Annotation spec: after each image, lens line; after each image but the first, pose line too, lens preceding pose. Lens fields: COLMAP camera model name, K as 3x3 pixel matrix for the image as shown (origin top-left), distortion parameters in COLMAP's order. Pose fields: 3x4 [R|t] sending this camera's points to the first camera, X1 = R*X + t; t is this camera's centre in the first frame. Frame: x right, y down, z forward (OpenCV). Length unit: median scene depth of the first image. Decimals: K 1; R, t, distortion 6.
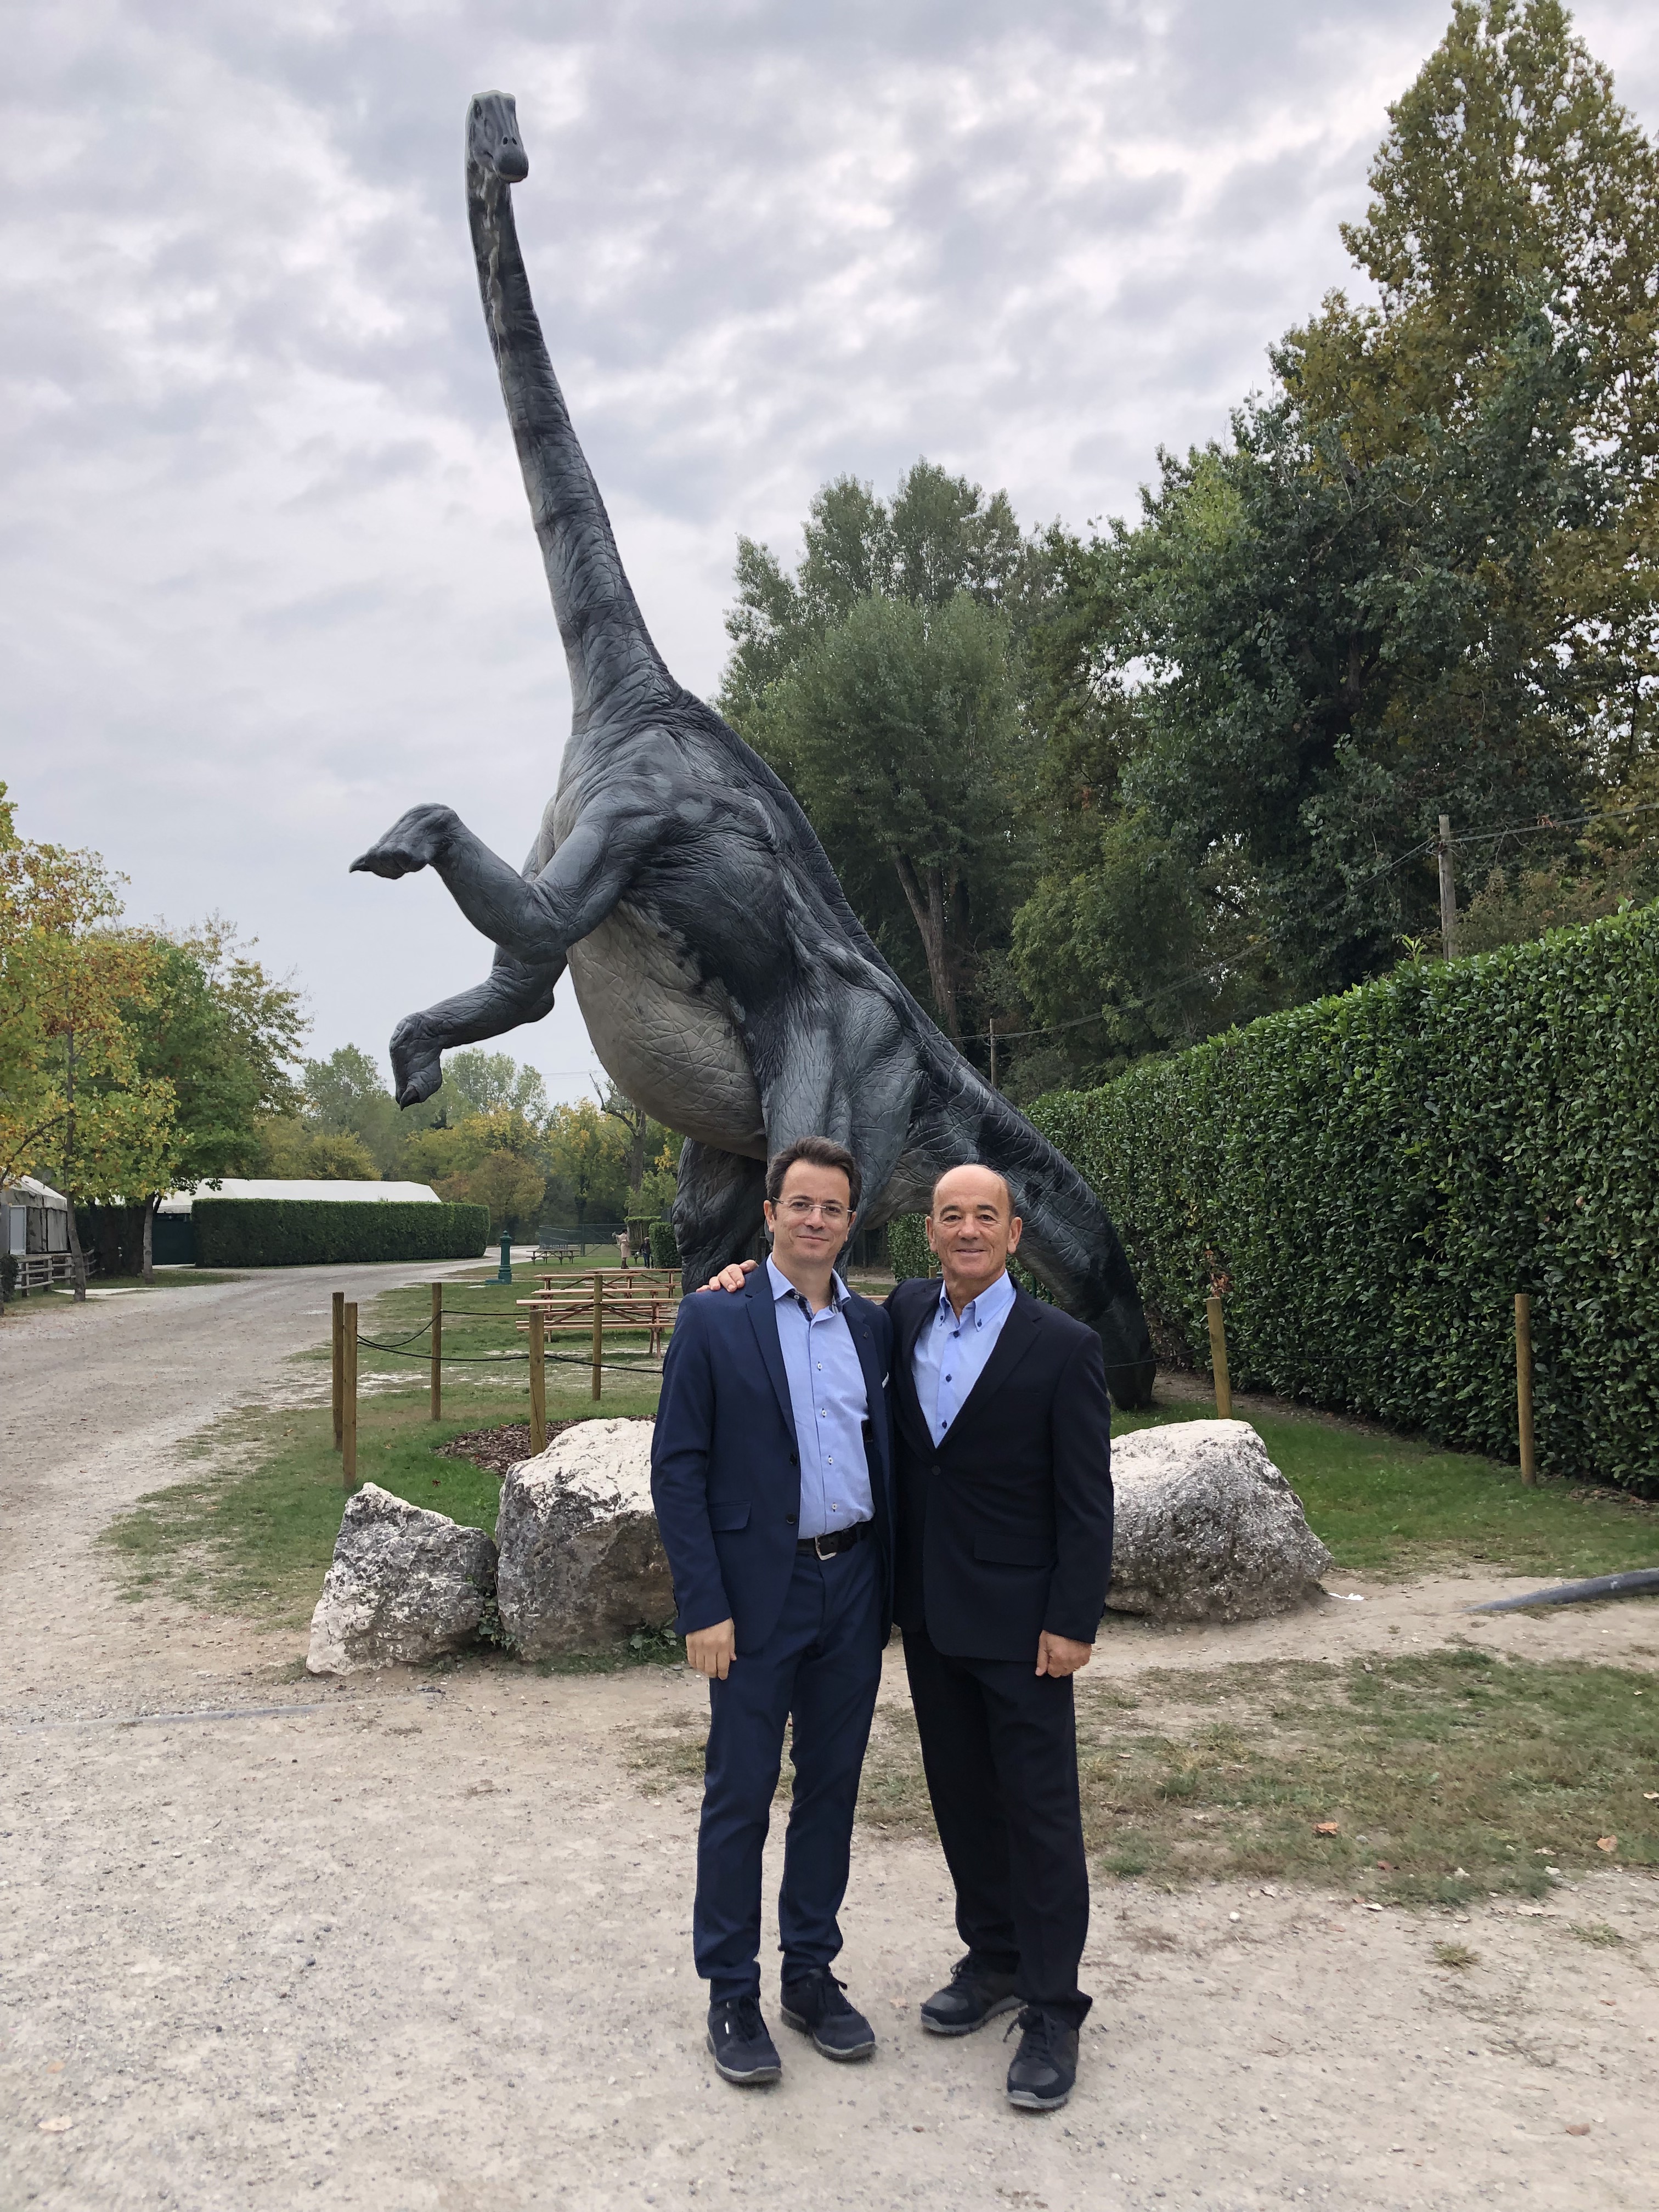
lens RADIAL K [[1798.5, 0, 832.1], [0, 1798.5, 1090.1], [0, 0, 1]] dist [0.084536, -0.189543]
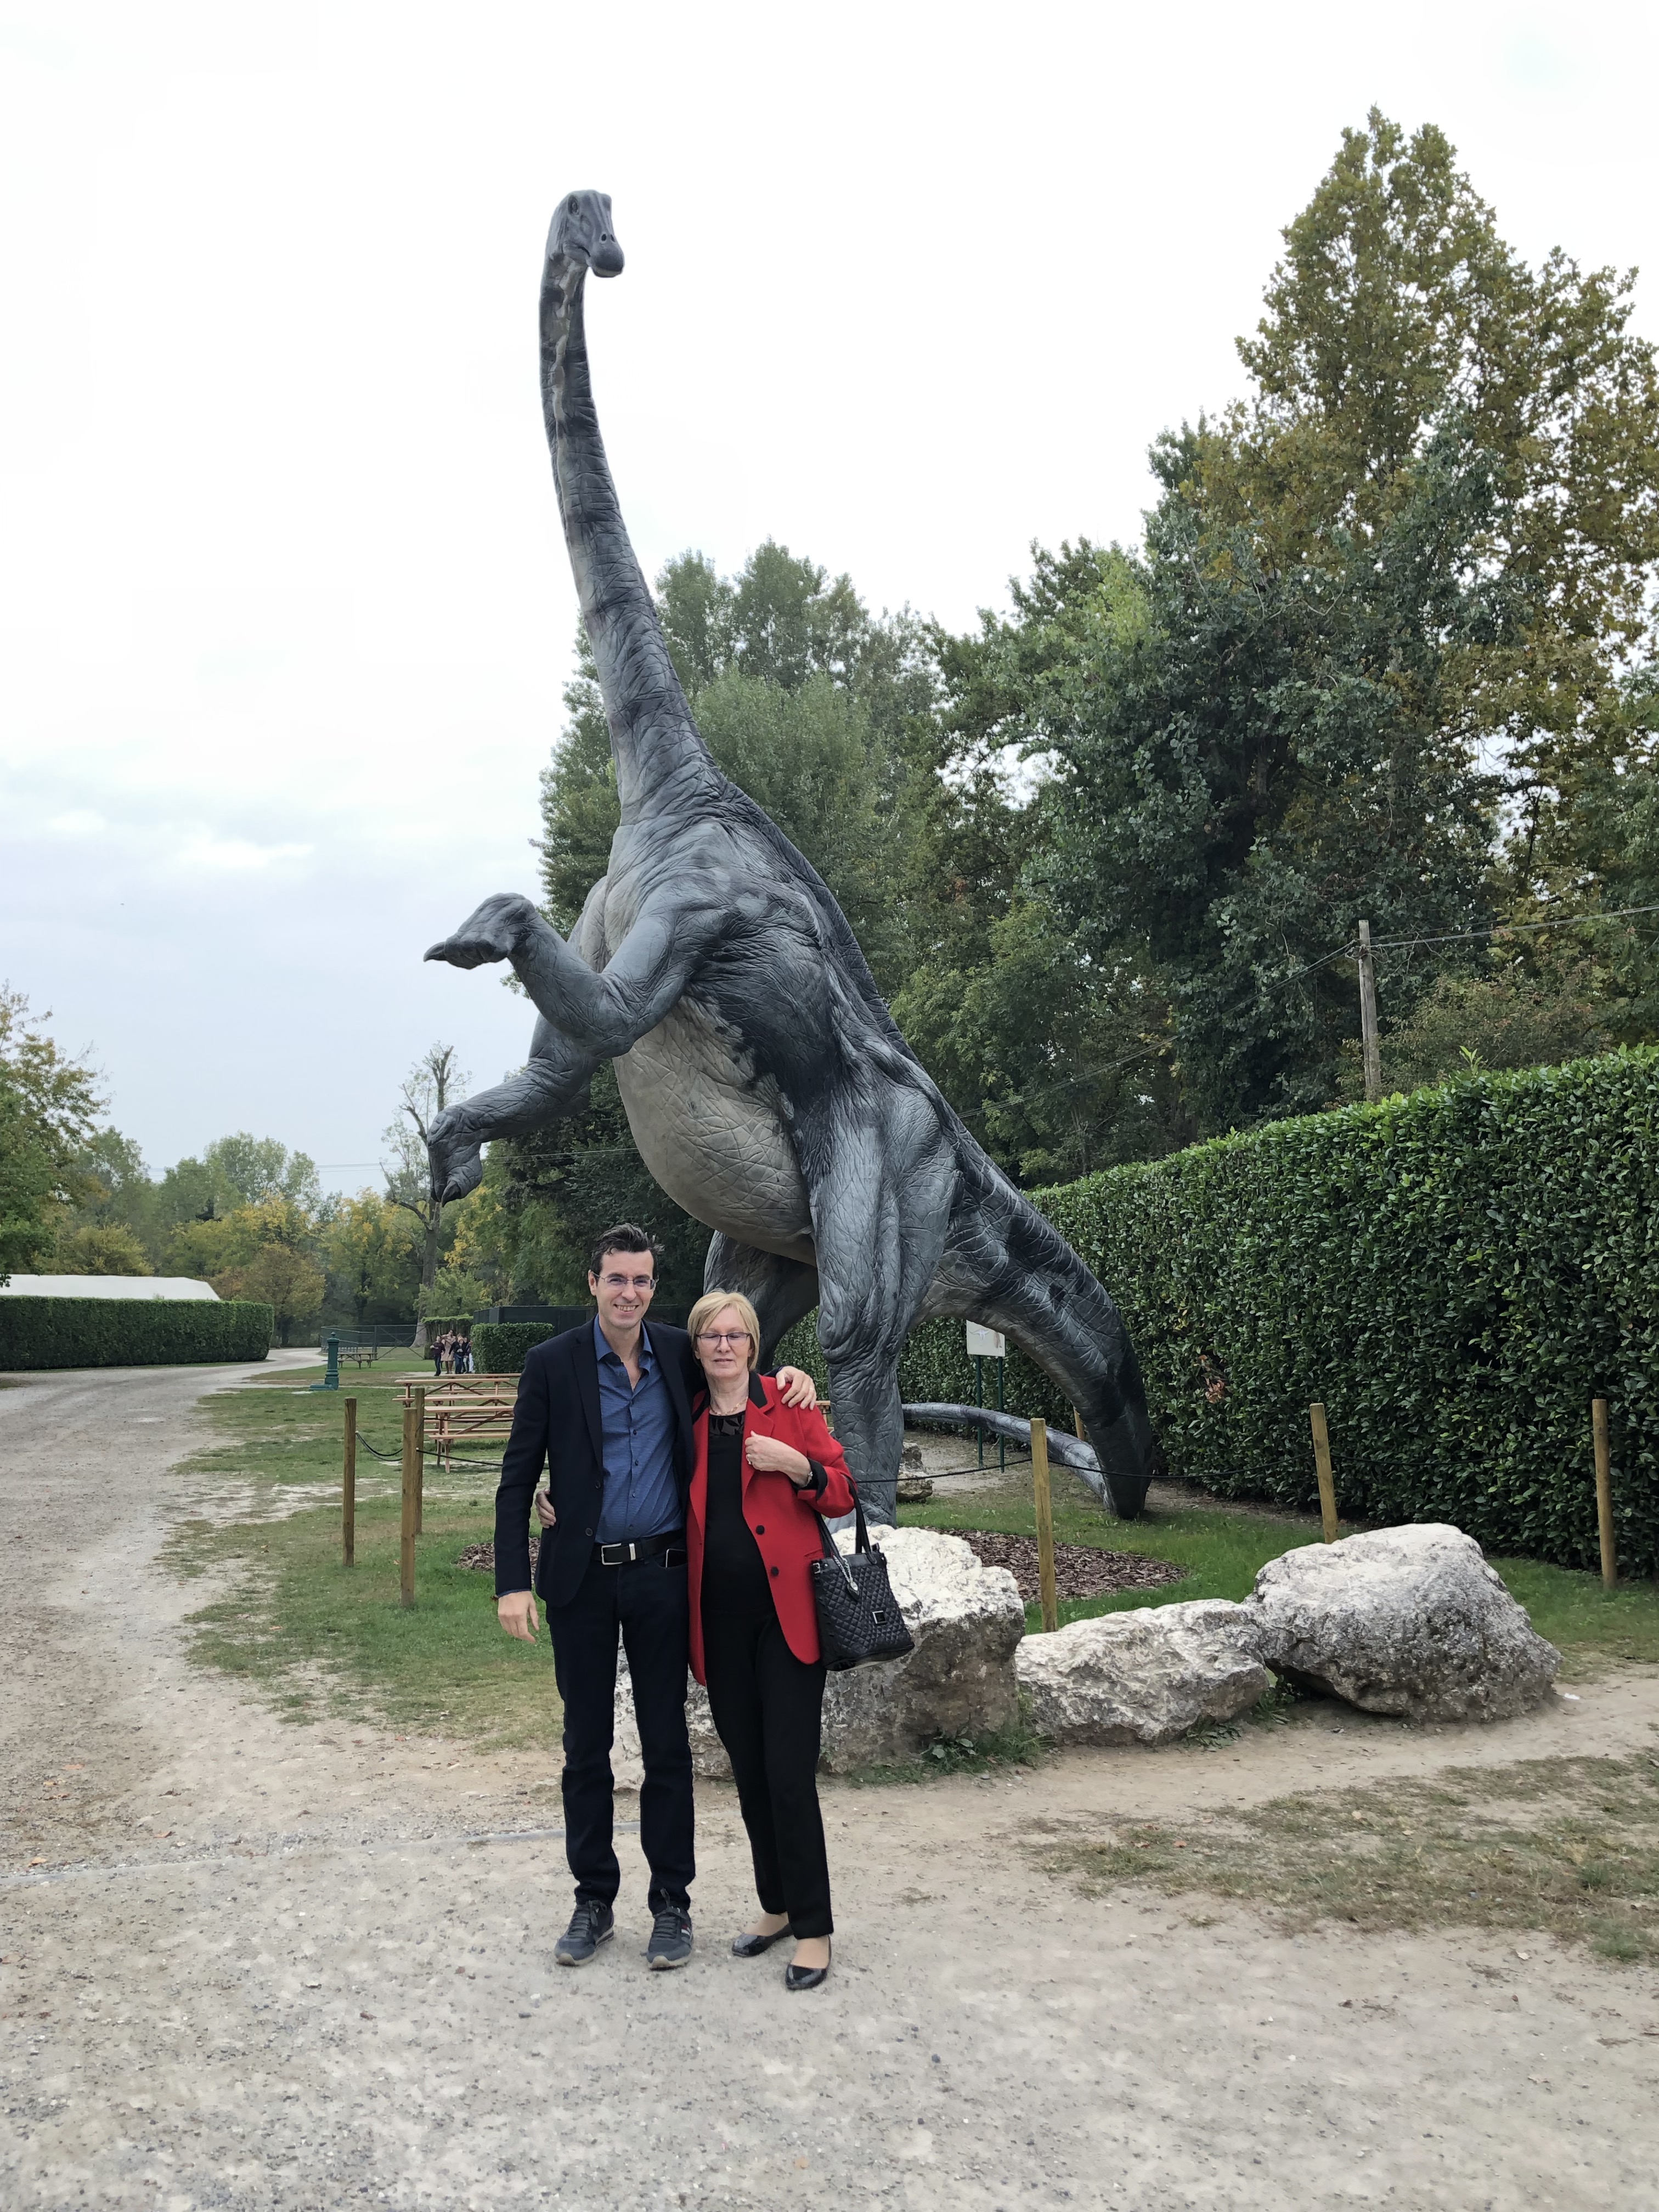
lens RADIAL K [[1882.1, 0, 823.3], [0, 1882.1, 1085.9], [0, 0, 1]] dist [0.165809, -0.530934]
pose [[0.994130, 0.017081, 0.106834, -0.139080], [-0.011576, 0.998583, -0.051940, -0.002732], [-0.107570, 0.050398, 0.992919, -0.024859]]
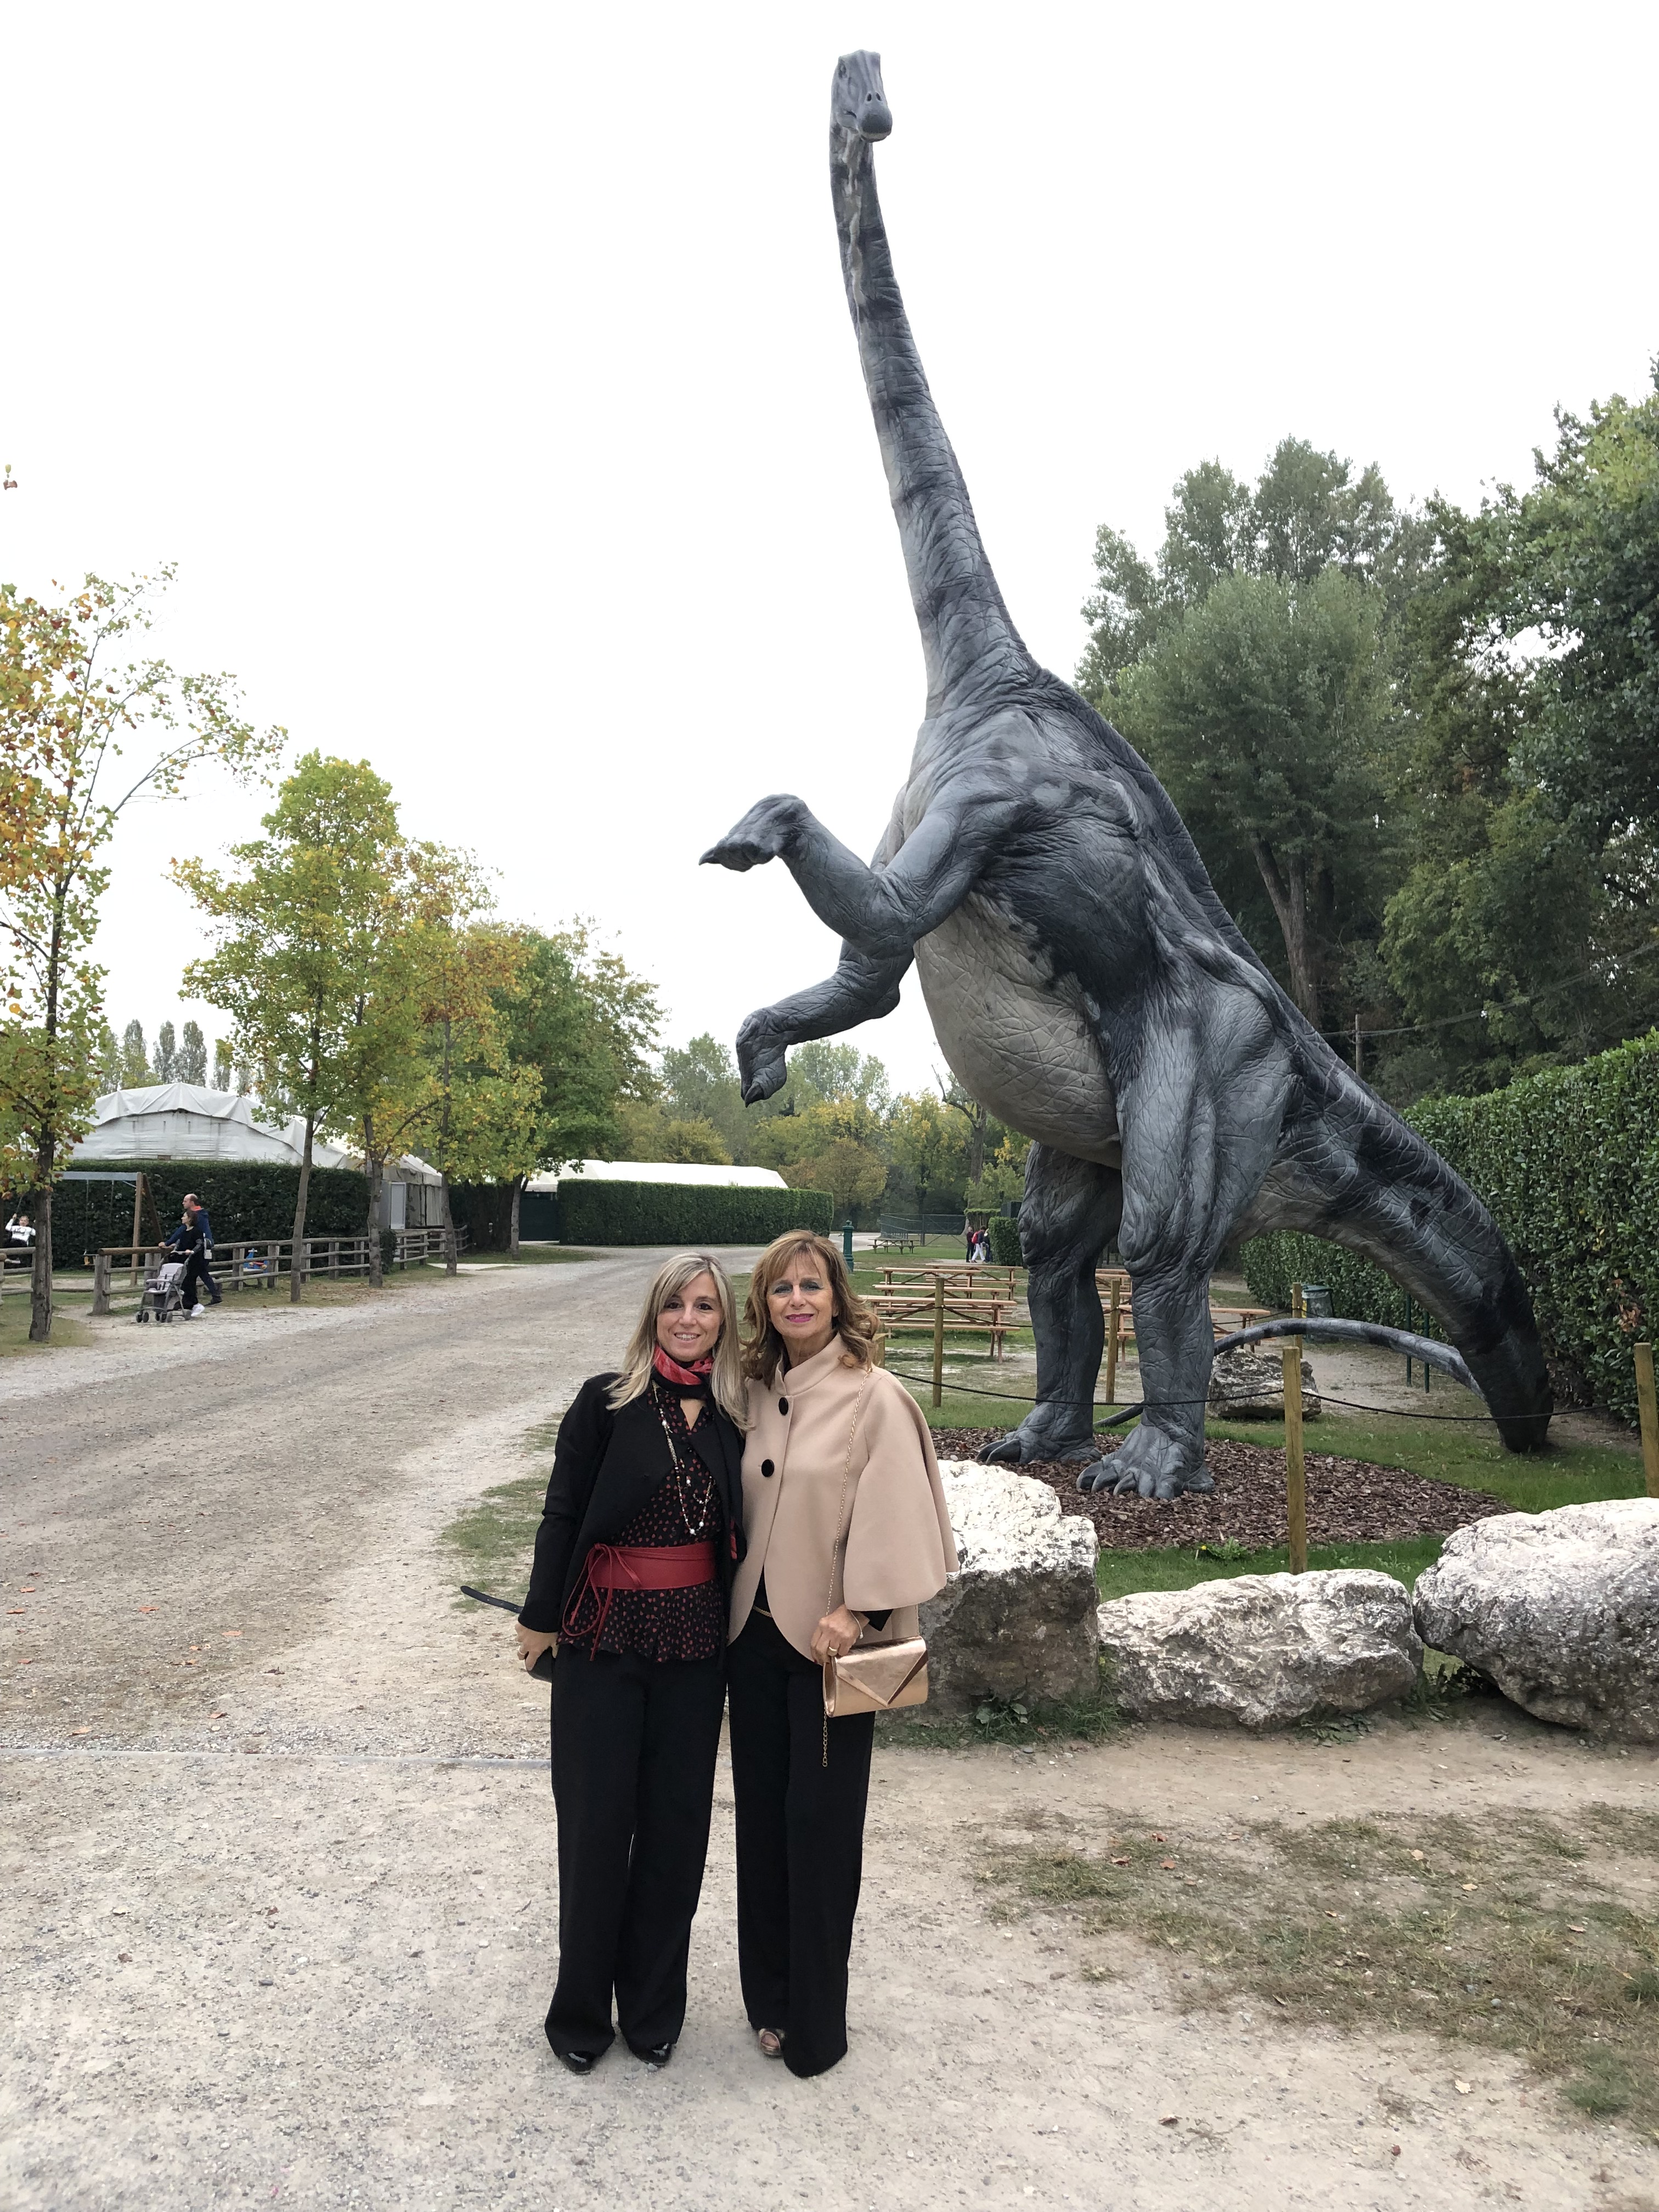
lens RADIAL K [[1798.5, 0, 832.1], [0, 1798.5, 1090.1], [0, 0, 1]] dist [0.084536, -0.189543]
pose [[0.981998, 0.018173, -0.188017, -0.008692], [-0.017296, 0.999831, 0.006301, -0.004982], [0.188100, -0.002936, 0.982146, 0.049615]]
